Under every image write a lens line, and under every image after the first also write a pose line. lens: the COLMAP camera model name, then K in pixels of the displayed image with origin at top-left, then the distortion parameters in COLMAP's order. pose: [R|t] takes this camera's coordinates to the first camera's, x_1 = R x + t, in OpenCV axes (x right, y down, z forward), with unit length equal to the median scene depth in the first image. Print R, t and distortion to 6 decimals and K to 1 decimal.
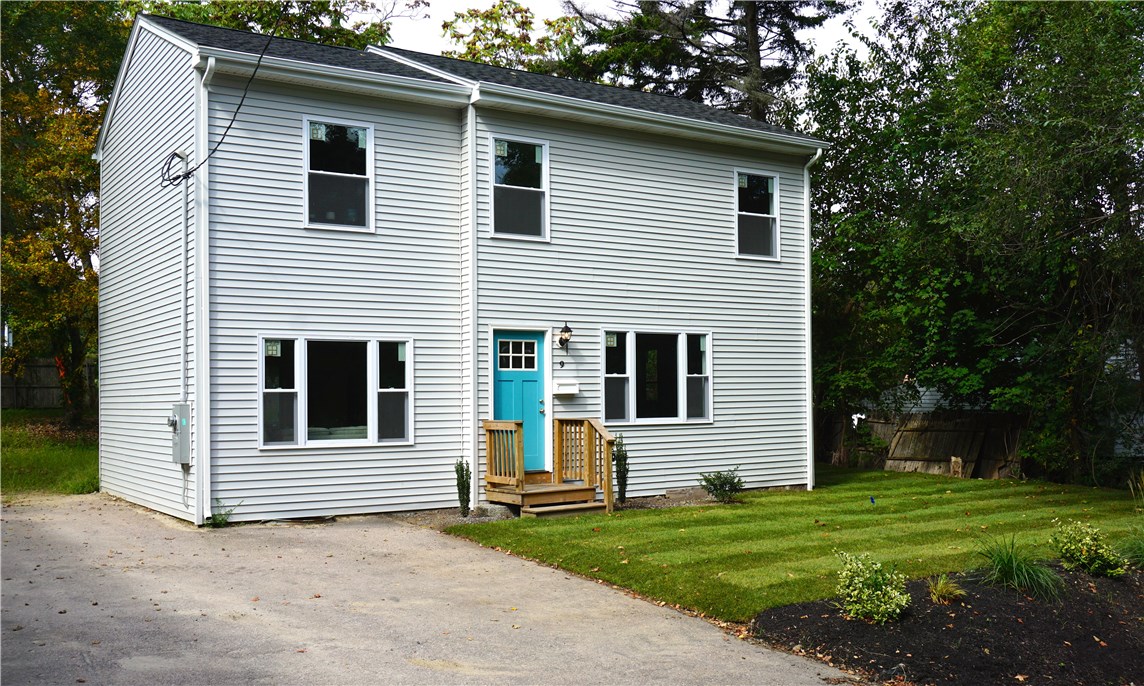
lens RADIAL K [[1112.0, 0, 569.0], [0, 1112.0, 387.0], [0, 0, 1]] dist [-0.026162, -0.003209]
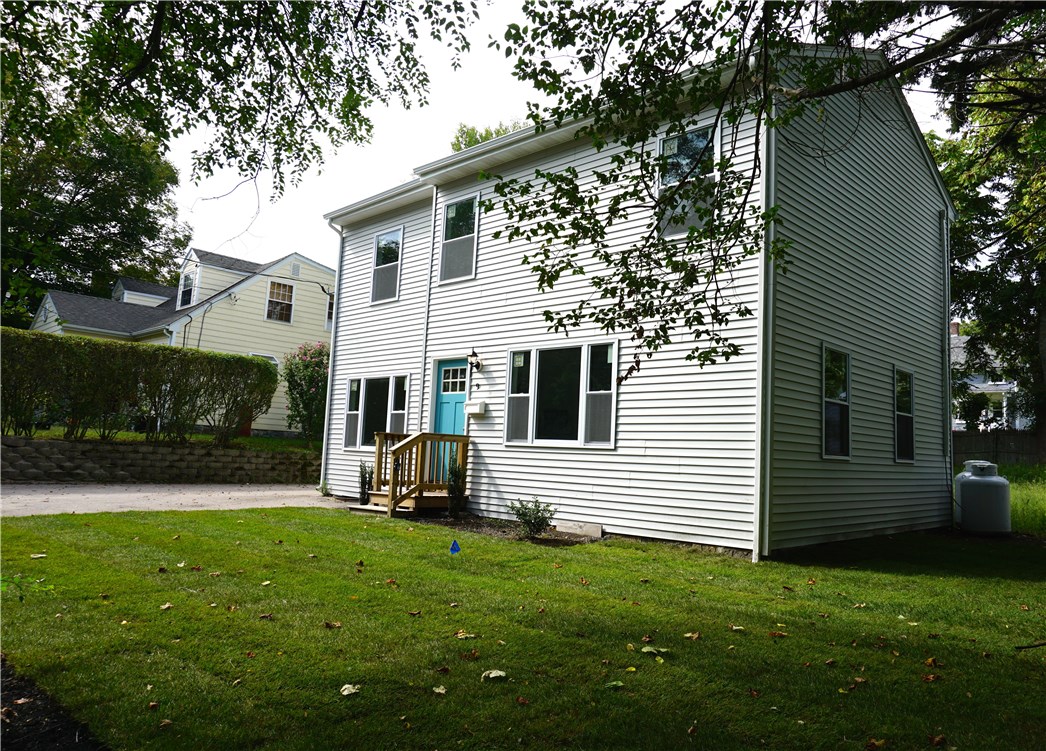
lens RADIAL K [[760.8, 0, 558.3], [0, 760.8, 372.4], [0, 0, 1]] dist [-0.061672, 0.001257]
pose [[0.236332, -0.088914, -0.967596, 0.740345], [-0.039457, 0.994105, -0.100987, 0.038242], [0.970871, 0.062045, 0.231430, 0.918403]]
